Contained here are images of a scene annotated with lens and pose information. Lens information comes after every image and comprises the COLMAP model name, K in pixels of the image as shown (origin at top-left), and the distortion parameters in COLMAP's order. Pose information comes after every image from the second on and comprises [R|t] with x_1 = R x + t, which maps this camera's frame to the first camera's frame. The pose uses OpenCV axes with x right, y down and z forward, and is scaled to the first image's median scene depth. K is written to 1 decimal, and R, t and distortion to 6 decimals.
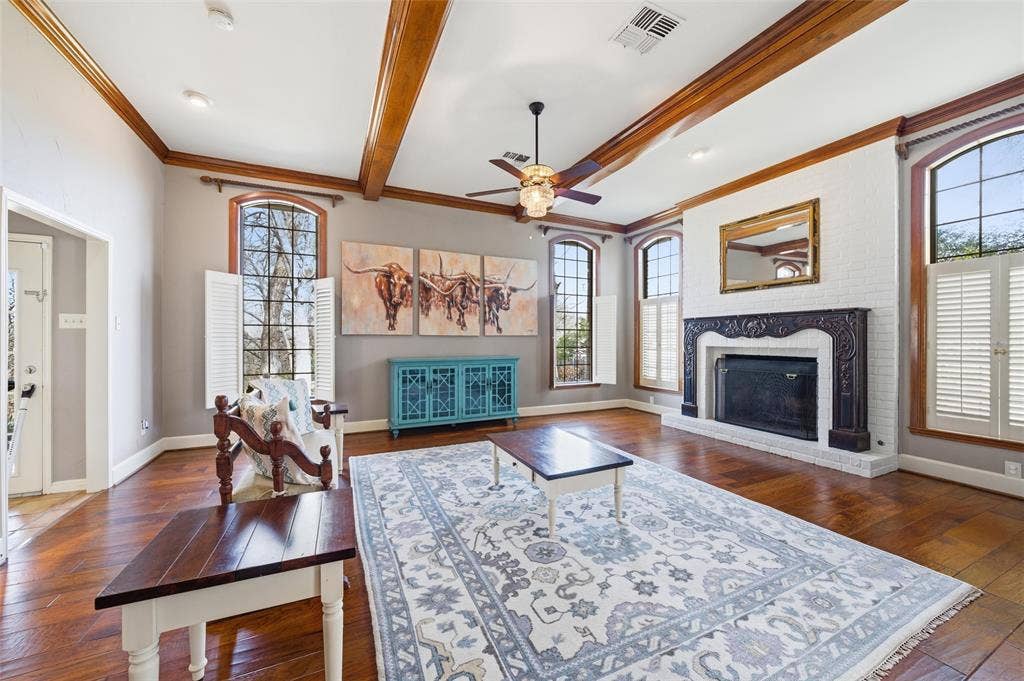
lens RADIAL K [[381.1, 0, 512.6], [0, 381.1, 339.1], [0, 0, 1]] dist [-0.004026, 0.000086]
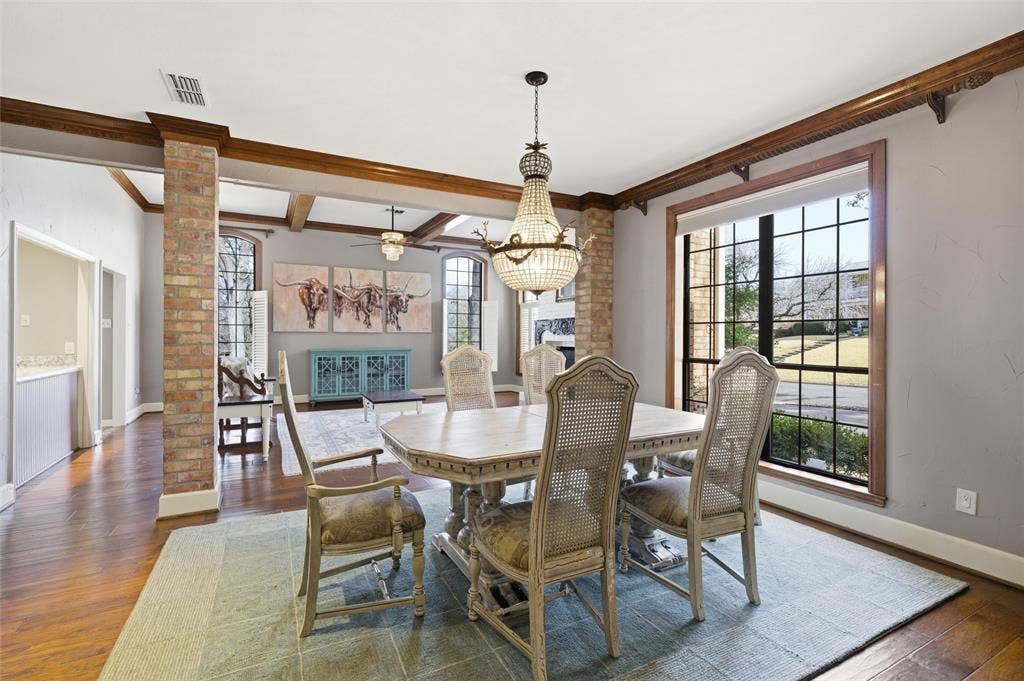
lens RADIAL K [[465.3, 0, 510.0], [0, 465.3, 338.5], [0, 0, 1]] dist [0.003547, 0.000023]
pose [[0.999201, 0.000168, 0.039973, 0.306926], [-0.000344, 0.999990, 0.004379, 0.004451], [-0.039972, -0.004390, 0.999191, -0.647635]]
